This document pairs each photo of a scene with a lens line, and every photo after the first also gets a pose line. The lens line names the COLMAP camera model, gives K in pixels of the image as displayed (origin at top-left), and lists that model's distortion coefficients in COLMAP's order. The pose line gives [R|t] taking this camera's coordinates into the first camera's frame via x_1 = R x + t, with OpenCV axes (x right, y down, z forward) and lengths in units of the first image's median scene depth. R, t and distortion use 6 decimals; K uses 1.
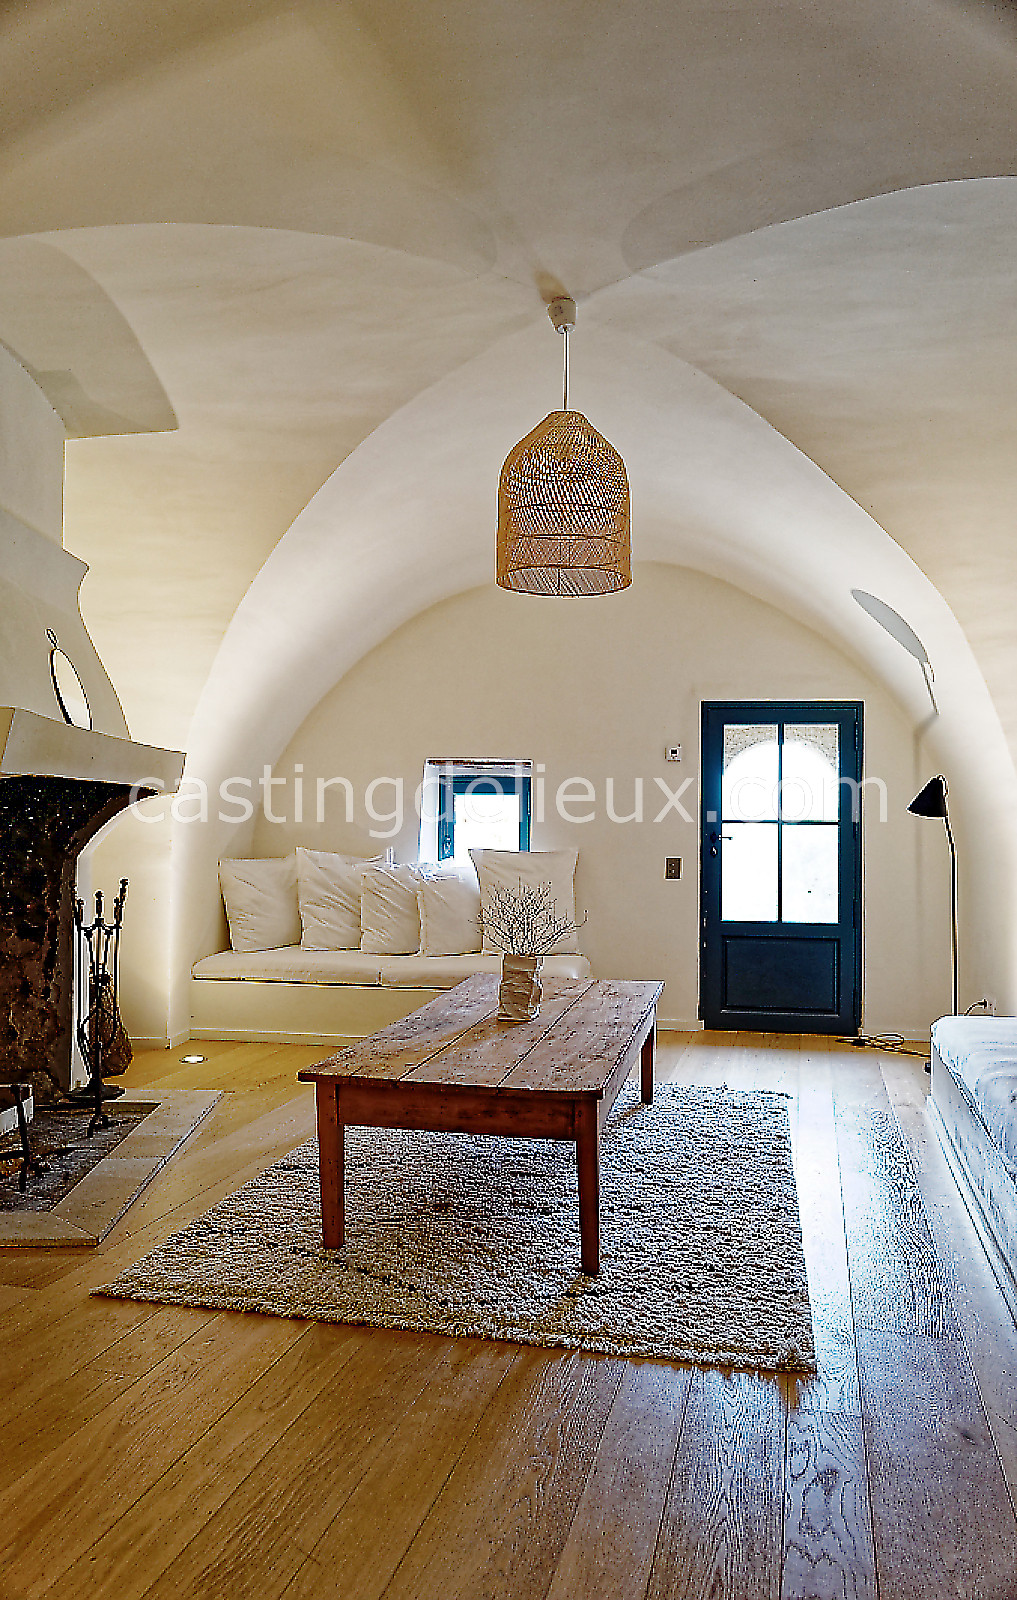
lens RADIAL K [[1120.9, 0, 508.5], [0, 1120.9, 800.0], [0, 0, 1]] dist [-0.004027, -0.000619]
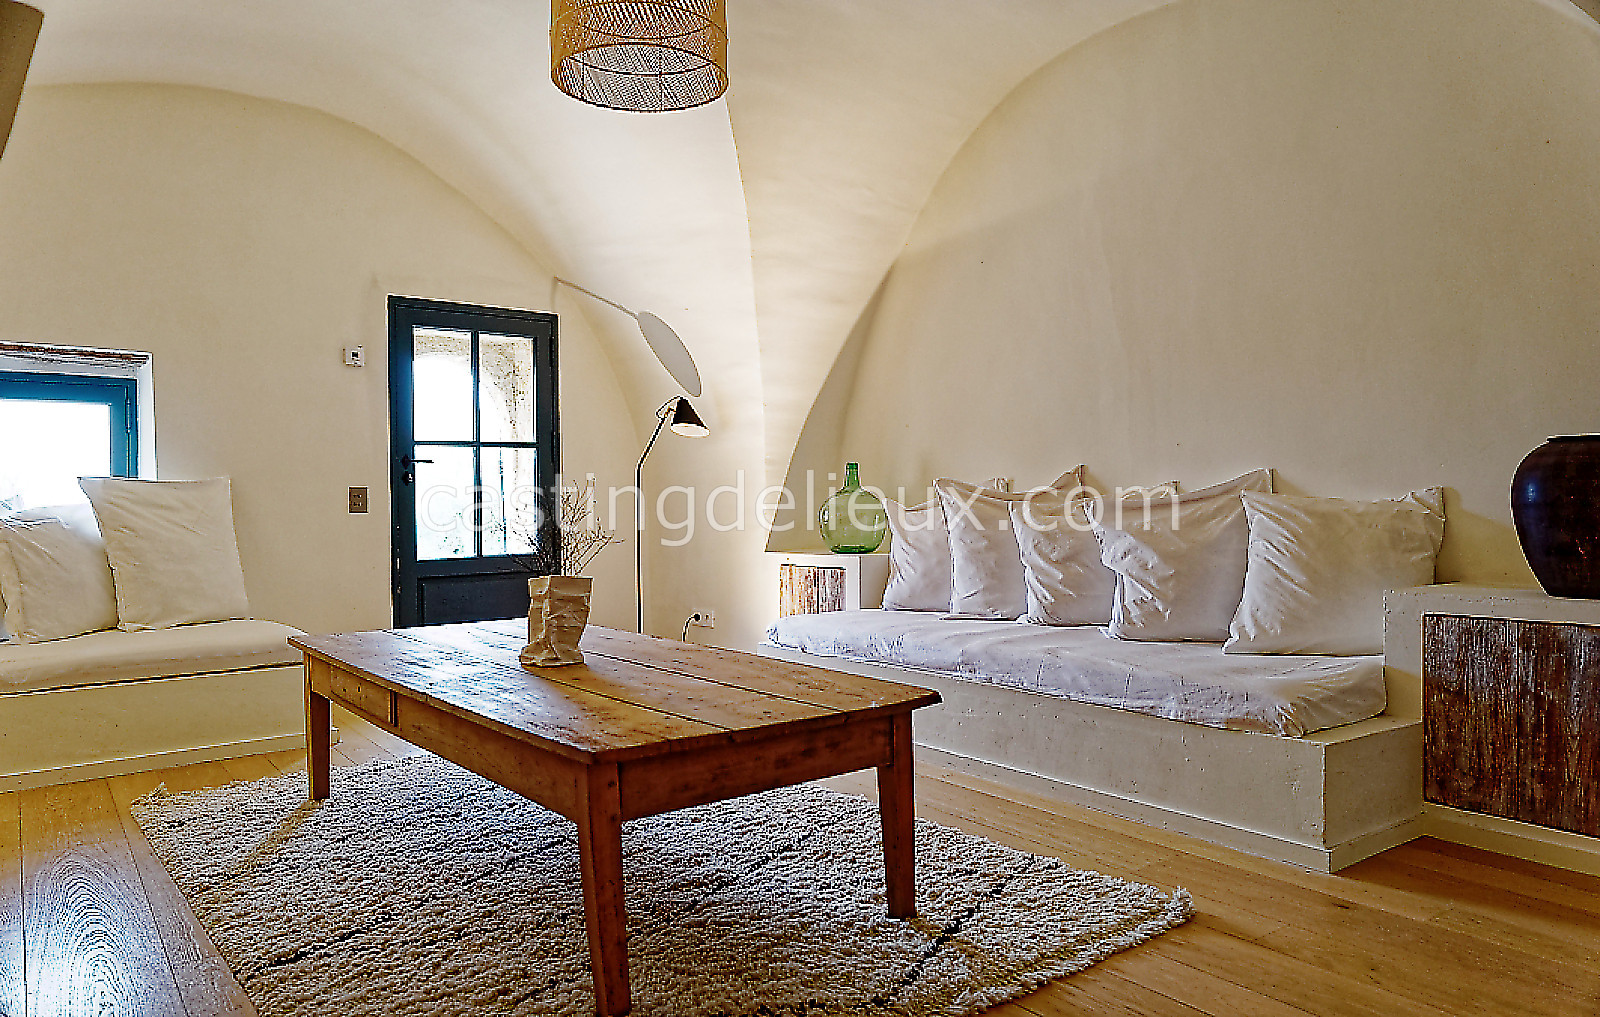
lens RADIAL K [[1120.9, 0, 800.0], [0, 1120.9, 508.5], [0, 0, 1]] dist [-0.004027, -0.000619]
pose [[0.631085, -0.028794, 0.775179, -0.356831], [0.003324, 0.999402, 0.034416, 0.052091], [-0.775706, -0.019143, 0.630804, 0.312710]]
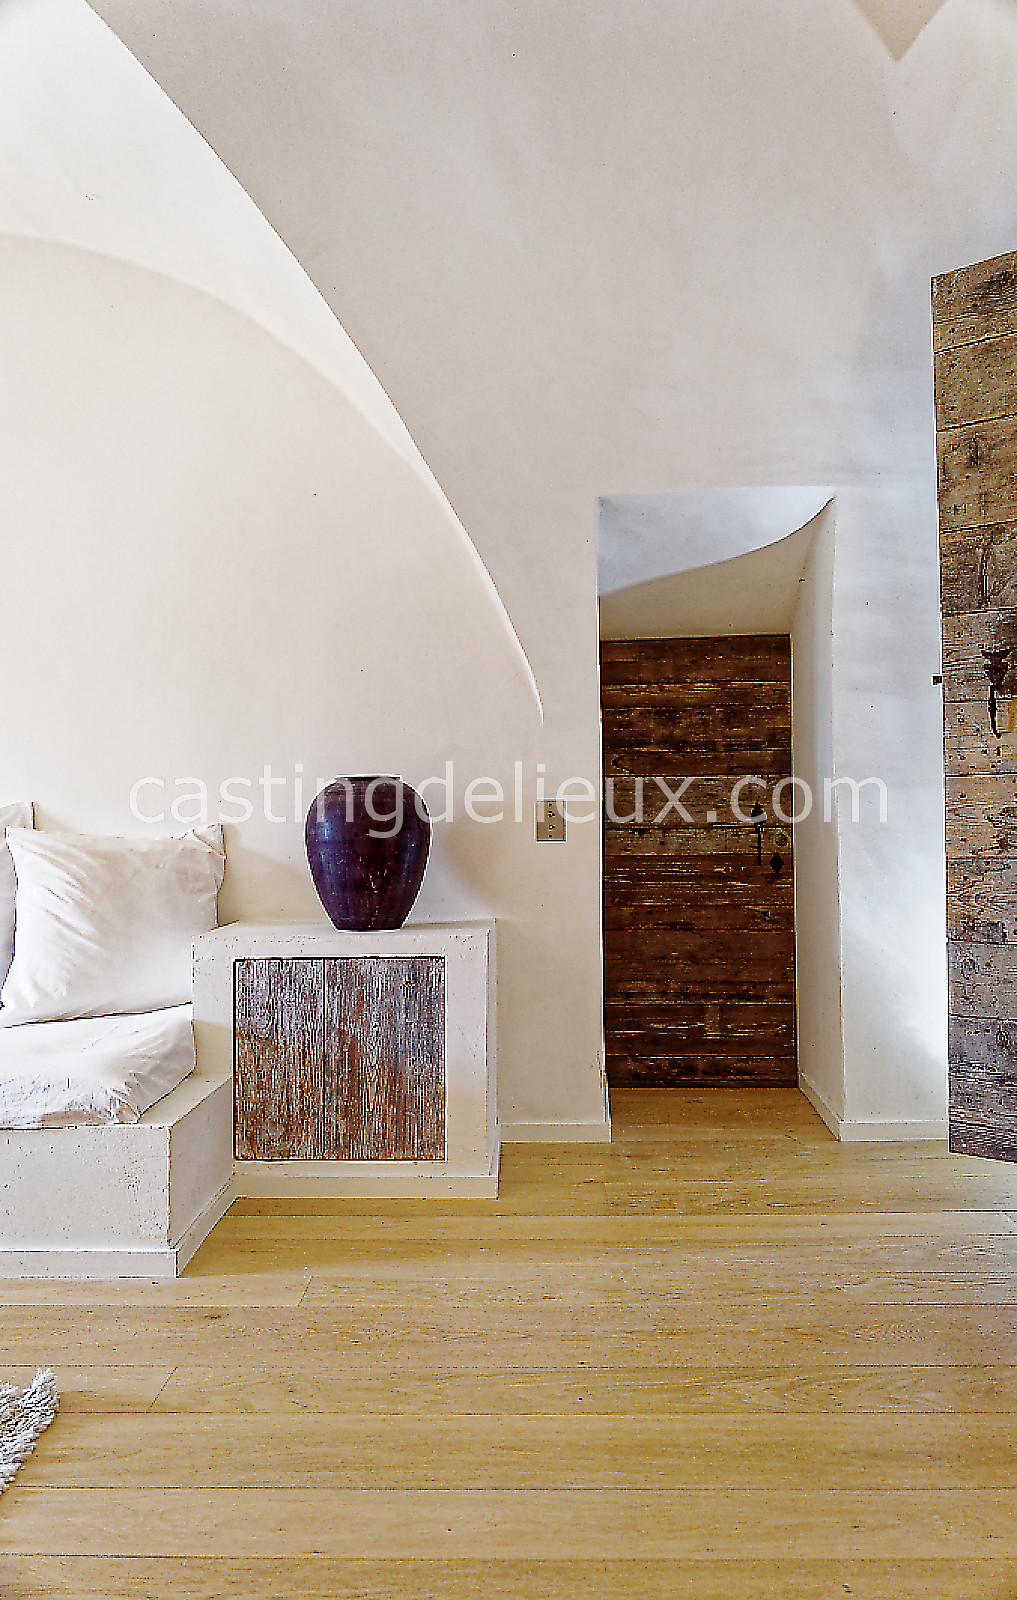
lens RADIAL K [[1120.9, 0, 508.5], [0, 1120.9, 800.0], [0, 0, 1]] dist [-0.004027, -0.000619]
pose [[-0.233979, 0.006942, 0.972217, -0.260967], [-0.012308, 0.999873, -0.010102, 0.054412], [-0.972164, -0.014330, -0.233864, 0.431372]]
